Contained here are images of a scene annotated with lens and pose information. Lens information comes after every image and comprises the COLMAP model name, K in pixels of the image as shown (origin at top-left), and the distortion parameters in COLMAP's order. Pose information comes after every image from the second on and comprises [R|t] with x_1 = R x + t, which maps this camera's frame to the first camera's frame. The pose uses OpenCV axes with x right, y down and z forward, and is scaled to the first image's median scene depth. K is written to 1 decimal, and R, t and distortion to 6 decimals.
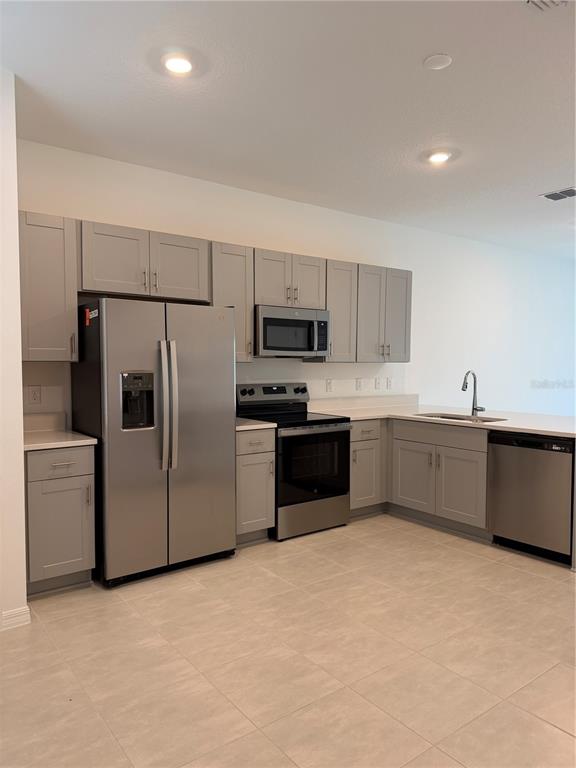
lens RADIAL K [[537.6, 0, 283.4], [0, 537.6, 384.0], [0, 0, 1]] dist [0.086443, -0.092000]
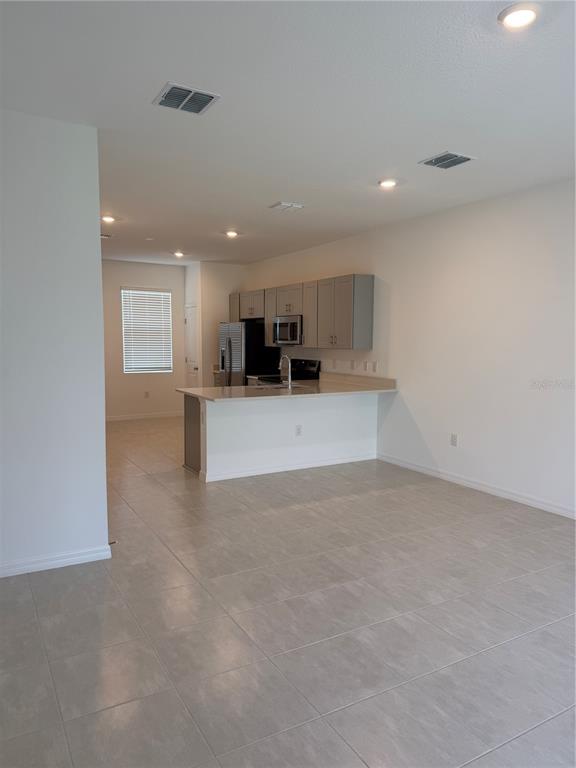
lens RADIAL K [[537.6, 0, 286.7], [0, 537.6, 382.7], [0, 0, 1]] dist [0.086443, -0.092000]
pose [[-0.113699, 0.082150, -0.990113, 1.849311], [-0.047252, 0.995001, 0.087982, -0.082478], [0.992391, 0.056789, -0.109249, 1.251165]]
